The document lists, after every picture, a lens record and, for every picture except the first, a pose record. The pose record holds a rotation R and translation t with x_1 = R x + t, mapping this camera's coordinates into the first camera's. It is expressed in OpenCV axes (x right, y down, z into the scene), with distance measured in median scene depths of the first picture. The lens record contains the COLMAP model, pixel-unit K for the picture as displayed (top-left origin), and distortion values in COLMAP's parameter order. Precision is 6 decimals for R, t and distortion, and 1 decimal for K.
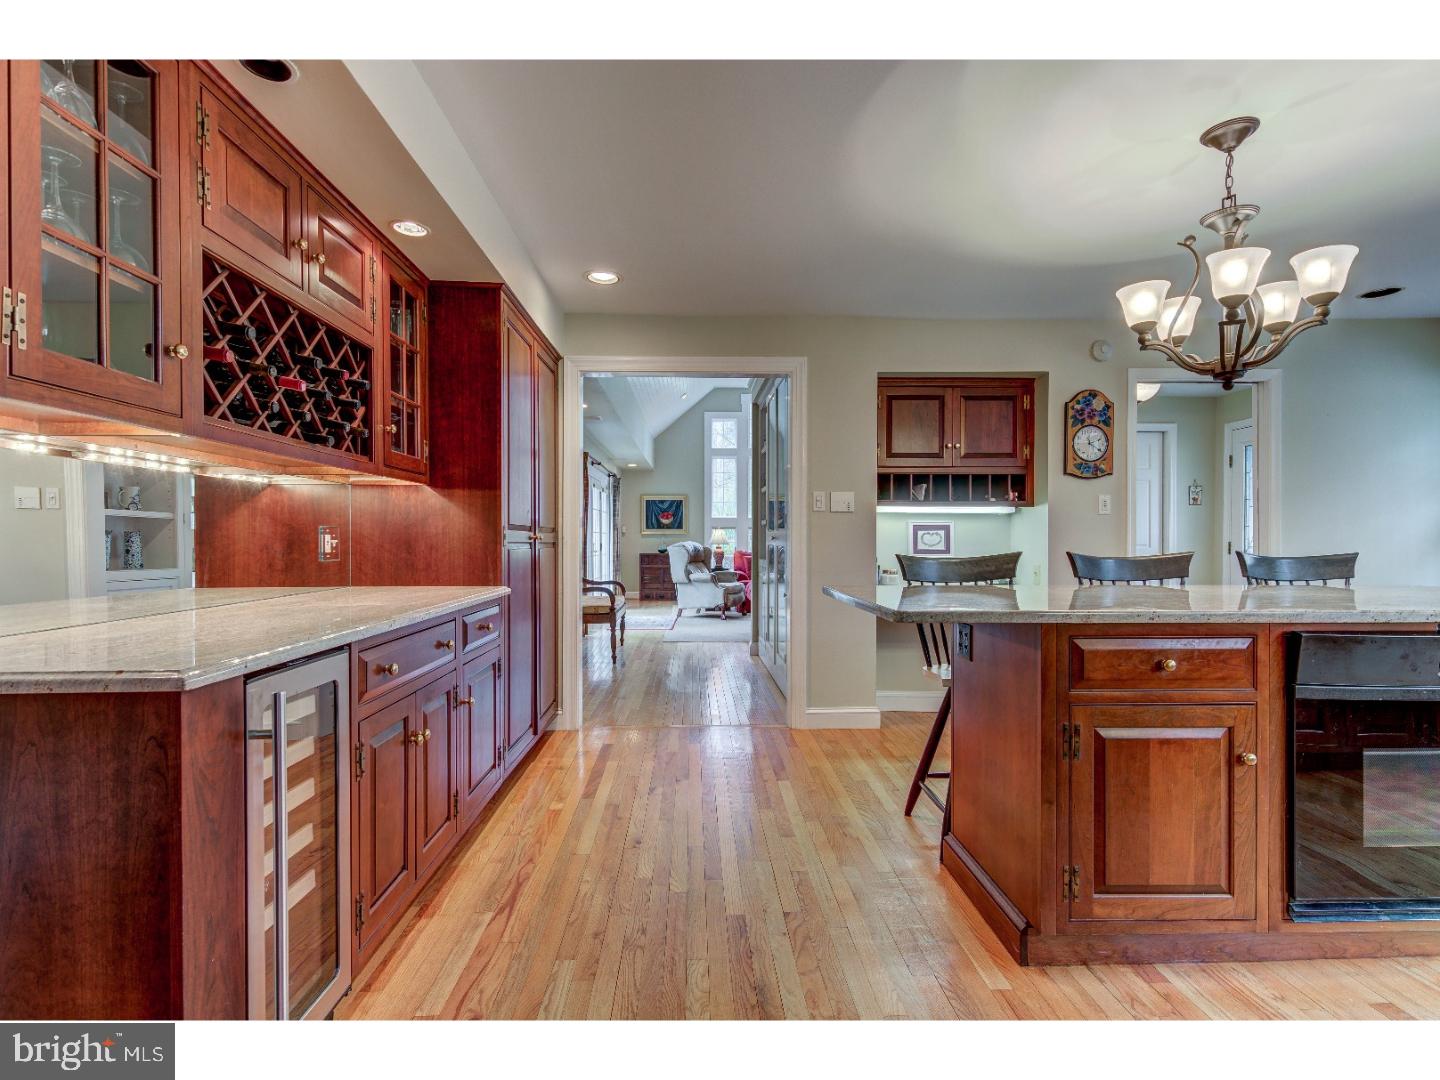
lens RADIAL K [[720.5, 0, 725.8], [0, 720.5, 546.6], [0, 0, 1]] dist [0.017445, -0.000031]
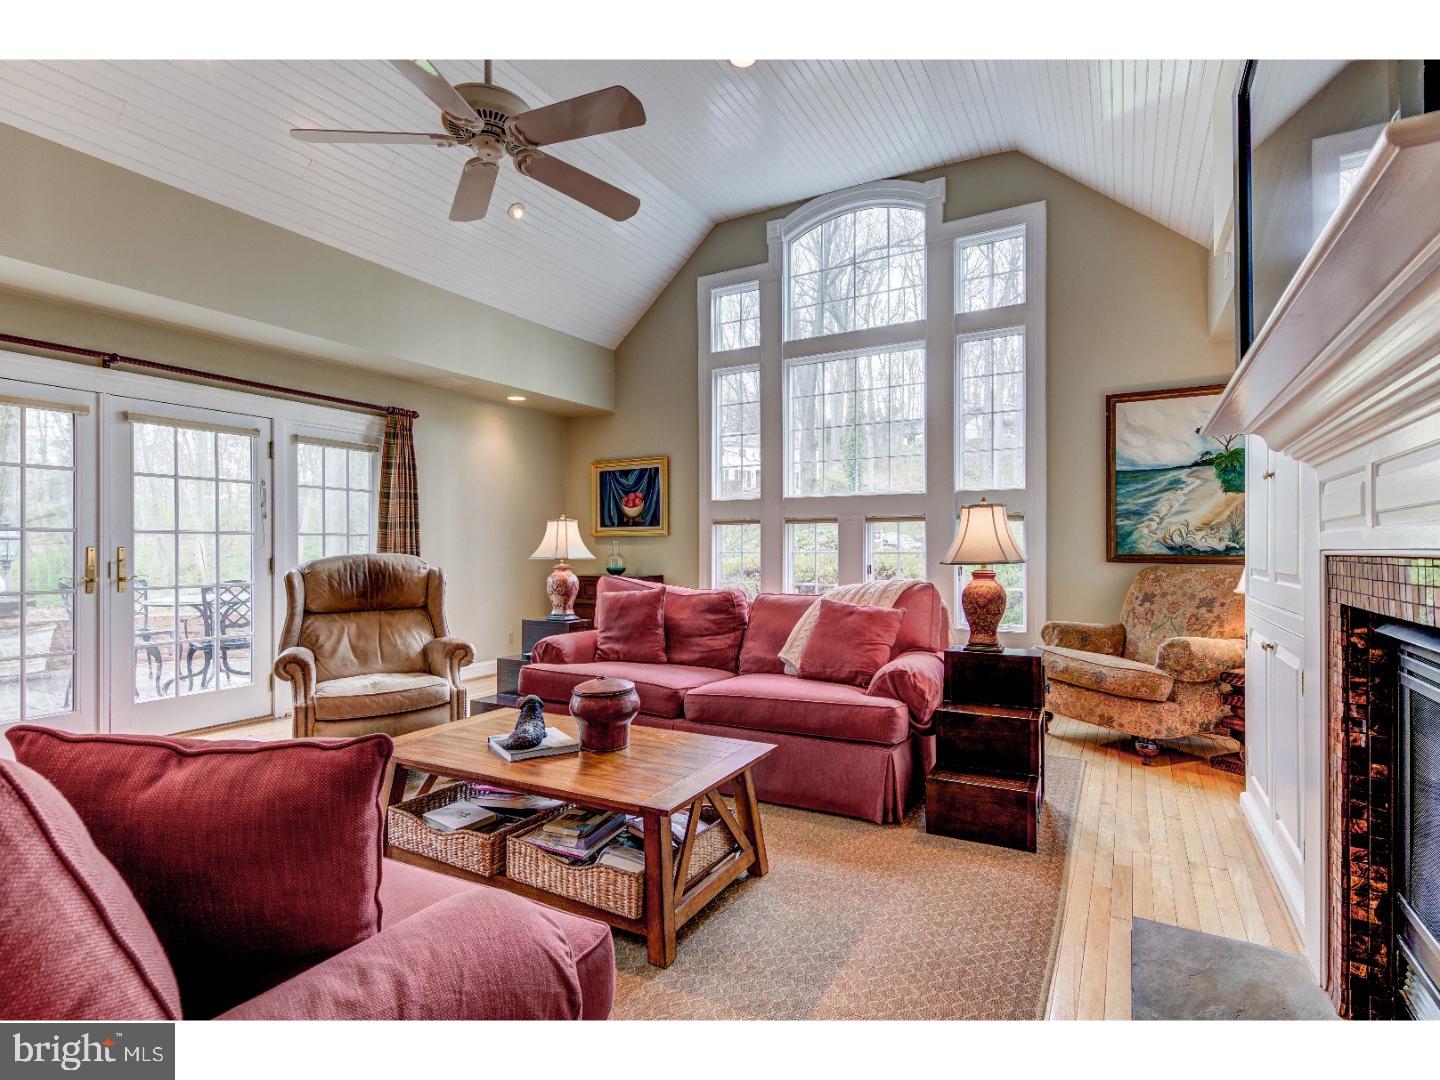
lens RADIAL K [[720.5, 0, 725.8], [0, 720.5, 546.6], [0, 0, 1]] dist [0.017445, -0.000031]
pose [[0.847247, -0.004939, -0.531176, 0.245275], [-0.002644, 0.999905, -0.013515, -0.003538], [0.531193, 0.012855, 0.847153, 0.615153]]
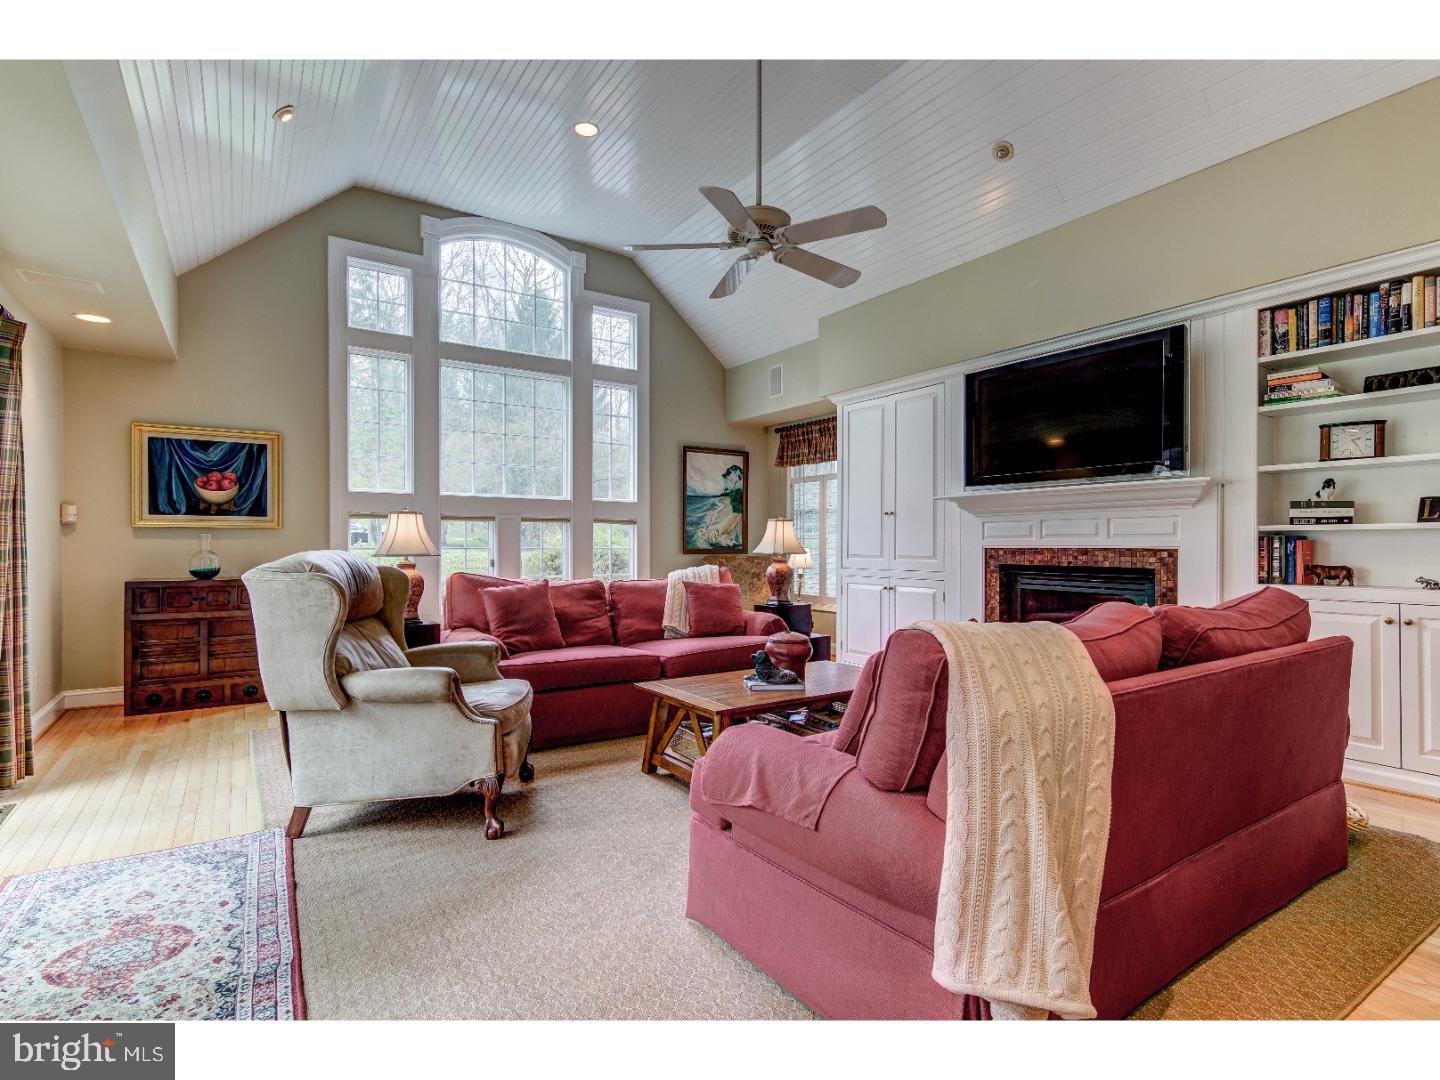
lens RADIAL K [[720.5, 0, 725.8], [0, 720.5, 546.6], [0, 0, 1]] dist [0.017445, -0.000031]
pose [[0.857431, -0.002665, 0.514593, -0.049419], [0.007026, 0.999954, -0.006530, -0.002973], [-0.514552, 0.009215, 0.857410, 0.529242]]
